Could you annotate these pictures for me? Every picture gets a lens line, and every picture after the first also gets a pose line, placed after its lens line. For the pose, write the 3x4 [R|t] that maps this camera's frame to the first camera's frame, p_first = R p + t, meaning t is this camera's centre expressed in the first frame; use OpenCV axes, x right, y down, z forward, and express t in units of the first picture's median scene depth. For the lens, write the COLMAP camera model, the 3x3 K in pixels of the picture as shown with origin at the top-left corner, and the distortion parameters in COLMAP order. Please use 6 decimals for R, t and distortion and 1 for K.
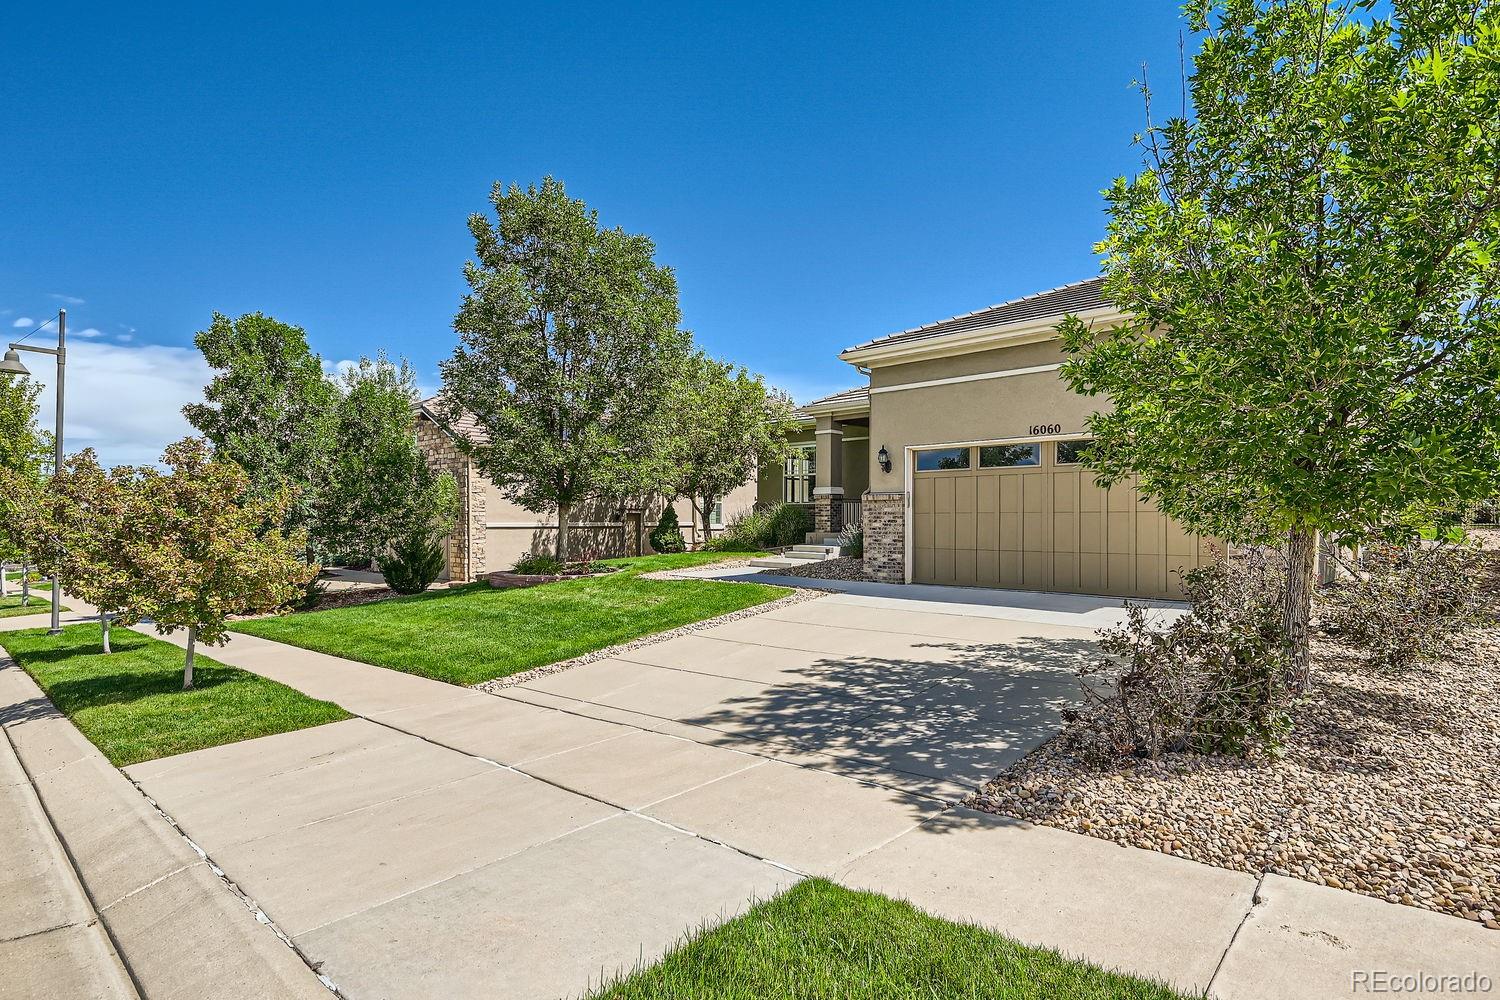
lens RADIAL K [[780.3, 0, 752.8], [0, 780.3, 505.0], [0, 0, 1]] dist [-0.001324, -0.000023]
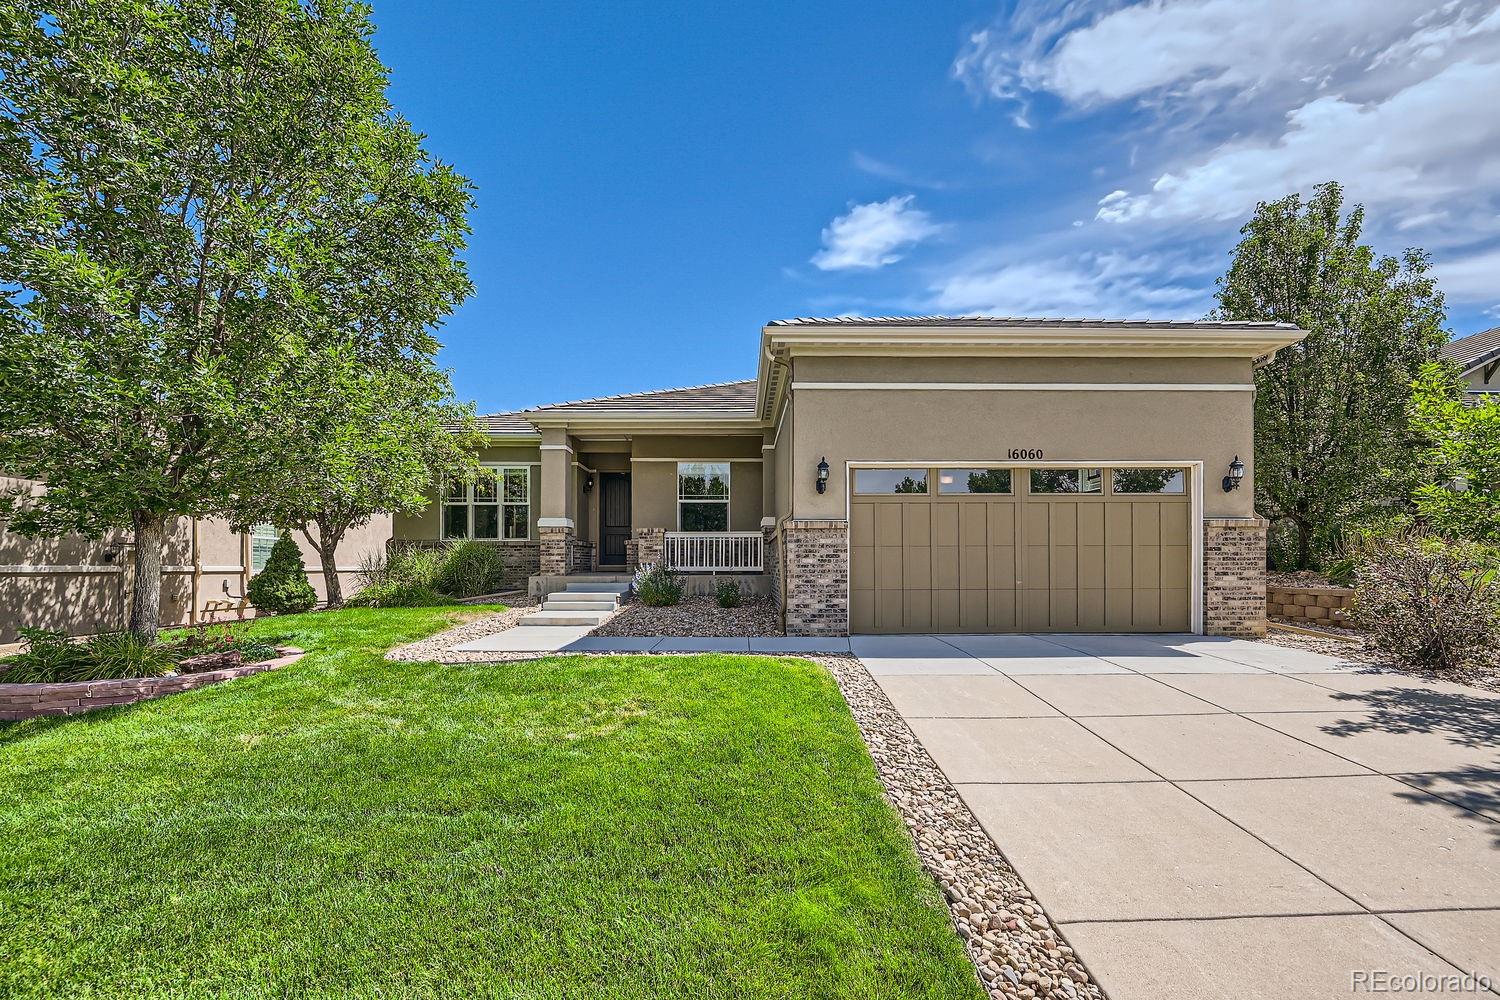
lens RADIAL K [[609.7, 0, 747.3], [0, 609.7, 550.2], [0, 0, 1]] dist [0.000227, 0.000073]
pose [[0.711153, 0.016972, 0.702832, -0.297892], [-0.009476, 0.999849, -0.014556, 0.023904], [-0.702973, 0.003692, 0.711207, 0.612905]]
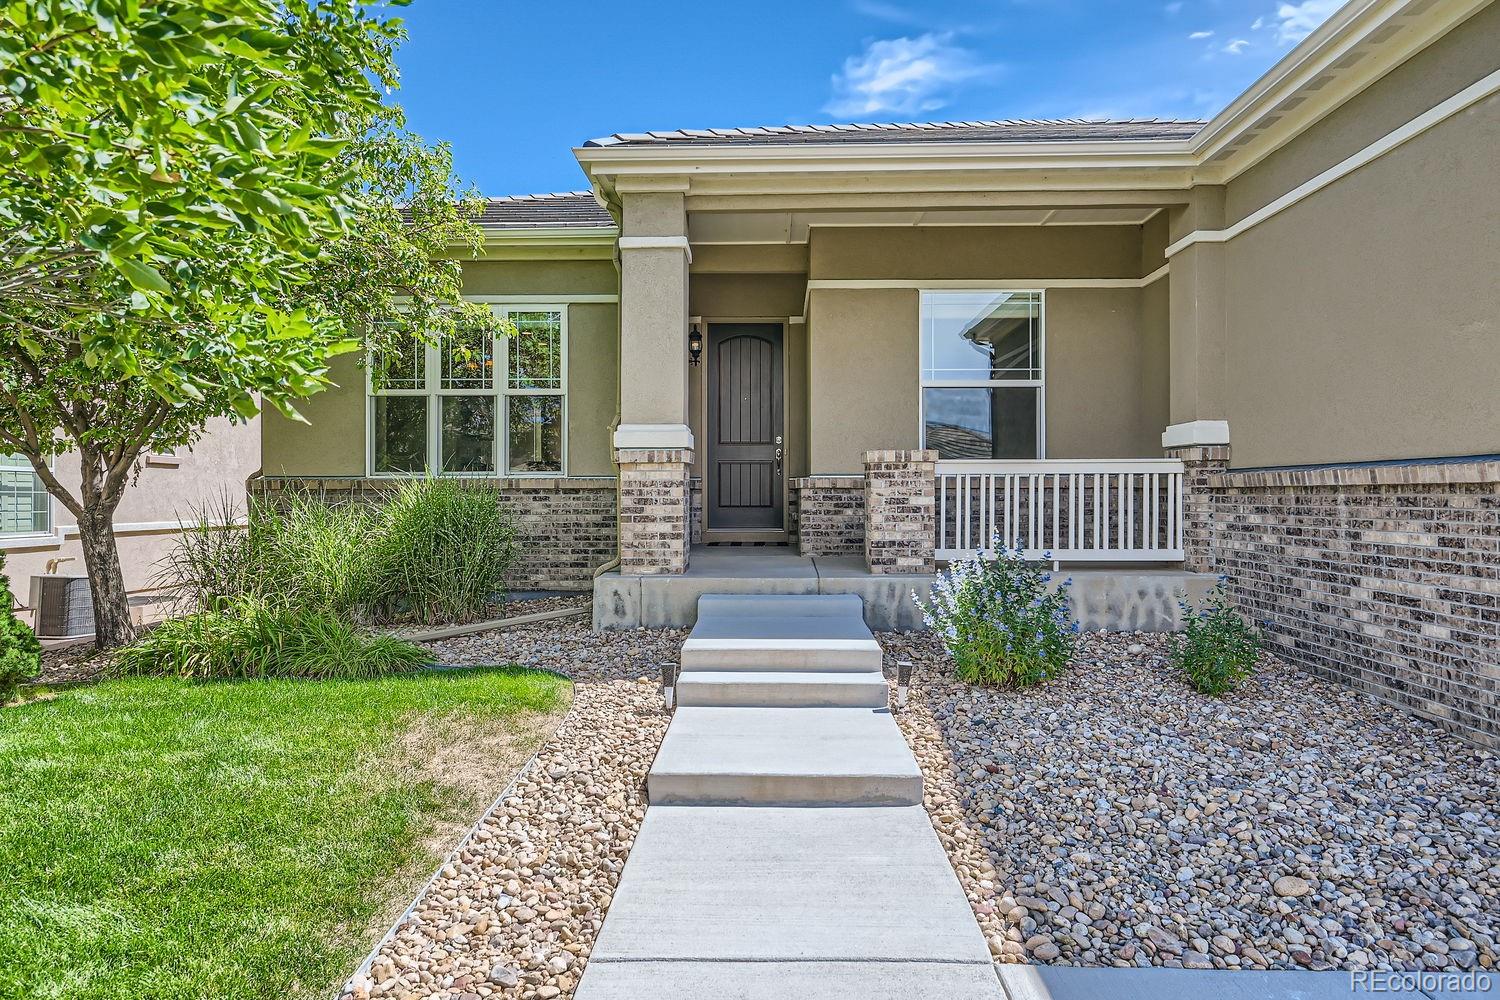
lens RADIAL K [[915.0, 0, 753.6], [0, 915.0, 503.1], [0, 0, 1]] dist [-0.039316, -0.001794]
pose [[0.748229, 0.000312, 0.663440, -0.171041], [-0.011592, 0.999853, 0.012603, 0.003667], [-0.663339, -0.017120, 0.748123, 1.028487]]
